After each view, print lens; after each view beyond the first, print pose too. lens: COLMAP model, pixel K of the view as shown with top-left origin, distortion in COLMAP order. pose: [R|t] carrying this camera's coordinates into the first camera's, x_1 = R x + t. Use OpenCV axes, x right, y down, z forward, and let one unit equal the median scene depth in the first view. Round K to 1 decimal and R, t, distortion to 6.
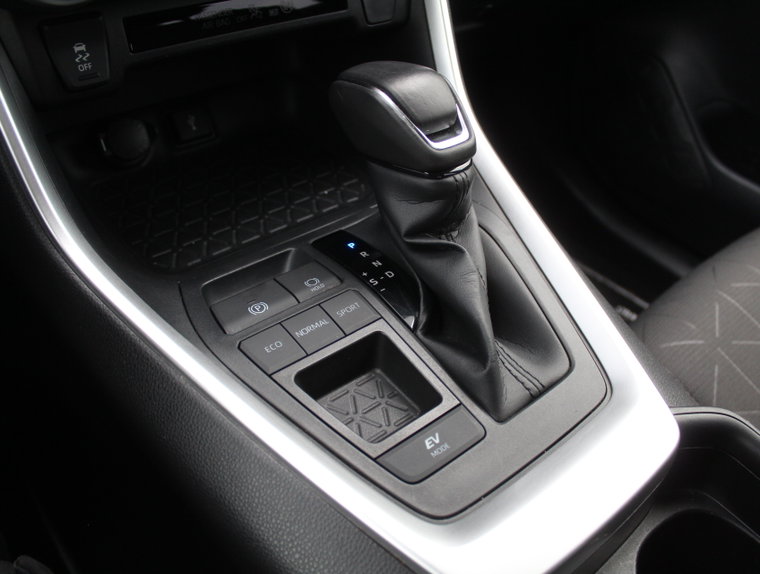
lens RADIAL K [[695.9, 0, 380.0], [0, 695.9, 287.0], [0, 0, 1]] dist [-0.146074, 0.020623]
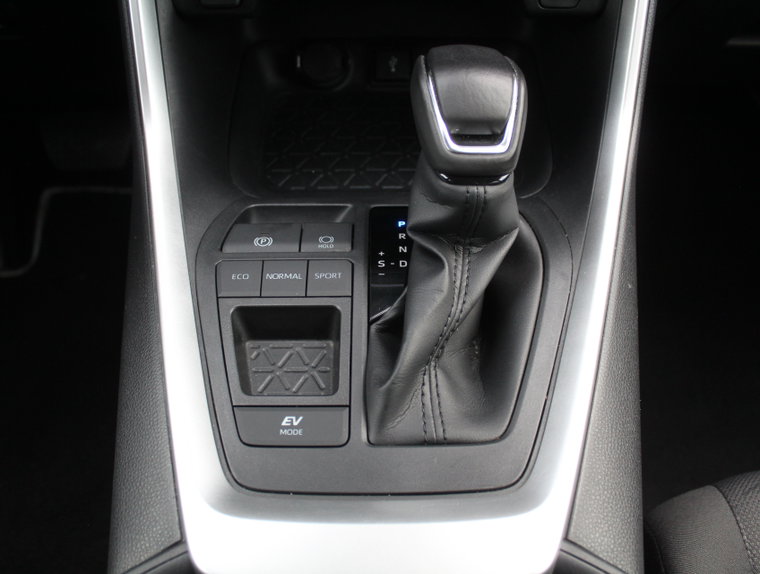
lens RADIAL K [[730.3, 0, 380.0], [0, 730.3, 287.0], [0, 0, 1]] dist [-0.169826, 0.152346]
pose [[0.772384, 0.397671, -0.495259, 0.541983], [-0.366258, 0.915906, 0.164231, -0.153749], [0.518921, 0.054543, 0.853081, 0.135626]]
